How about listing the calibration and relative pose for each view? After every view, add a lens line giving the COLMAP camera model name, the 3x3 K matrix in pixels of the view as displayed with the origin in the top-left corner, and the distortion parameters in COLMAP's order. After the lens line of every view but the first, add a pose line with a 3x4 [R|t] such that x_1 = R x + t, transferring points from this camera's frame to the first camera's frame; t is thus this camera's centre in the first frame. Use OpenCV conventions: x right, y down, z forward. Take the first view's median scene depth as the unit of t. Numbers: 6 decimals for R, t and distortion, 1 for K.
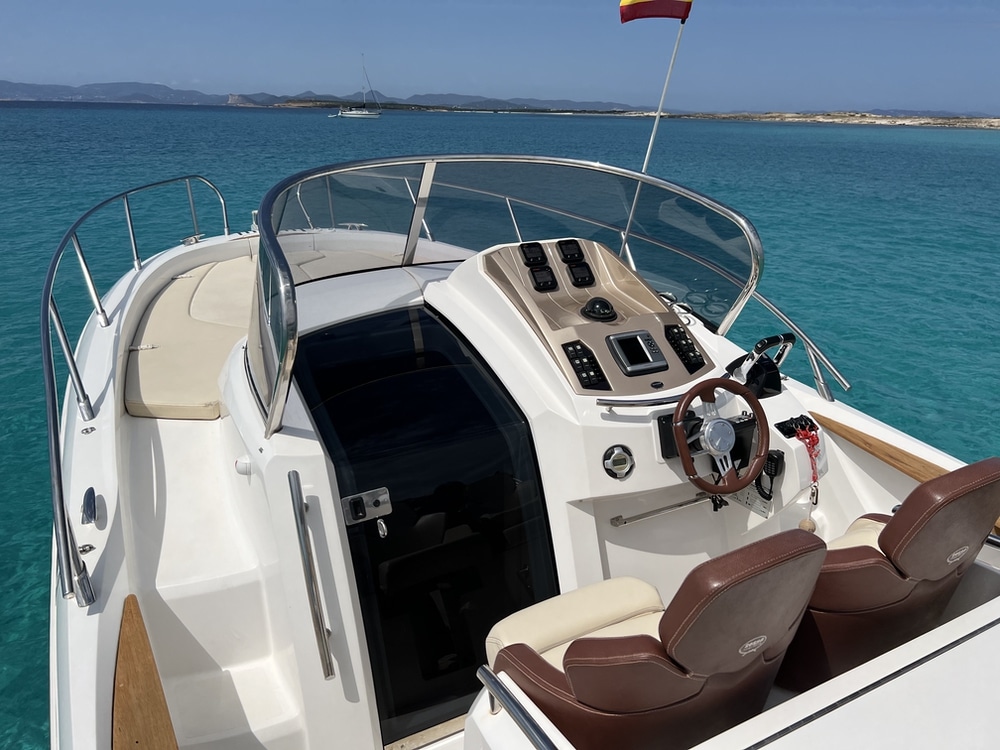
lens RADIAL K [[741.0, 0, 492.8], [0, 741.0, 375.0], [0, 0, 1]] dist [0.005006, -0.003504]
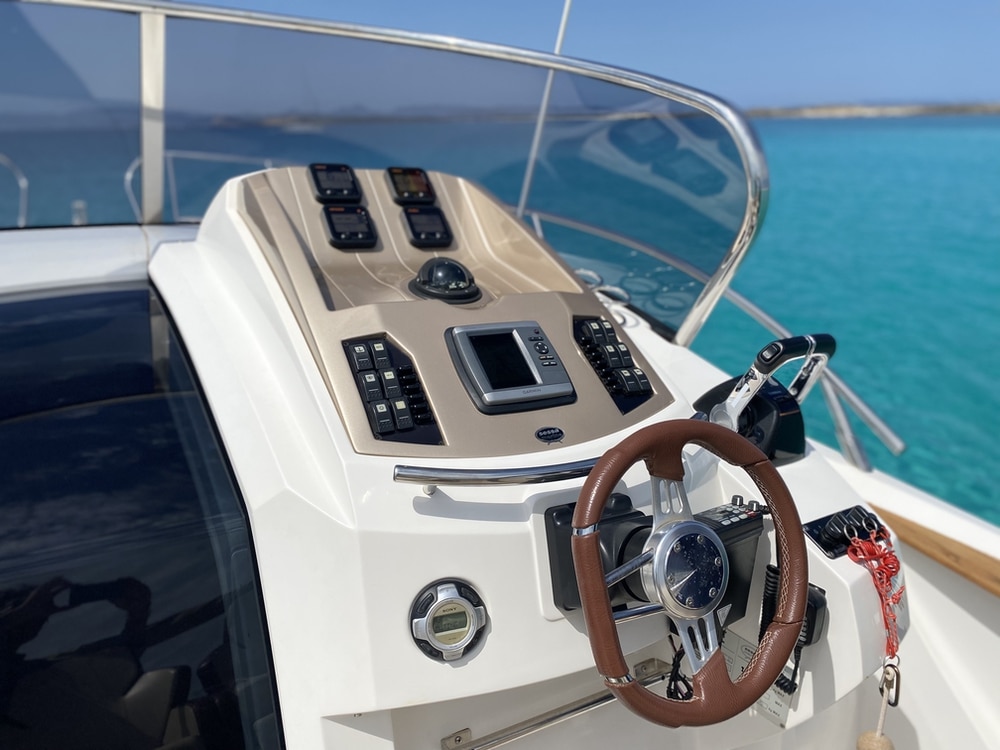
lens RADIAL K [[764.8, 0, 504.9], [0, 764.8, 373.7], [0, 0, 1]] dist [0.076041, 0.001223]
pose [[0.995476, 0.025959, 0.091397, 0.148713], [-0.019376, 0.997203, -0.072192, 0.010517], [-0.093015, 0.070094, 0.993194, 0.527950]]
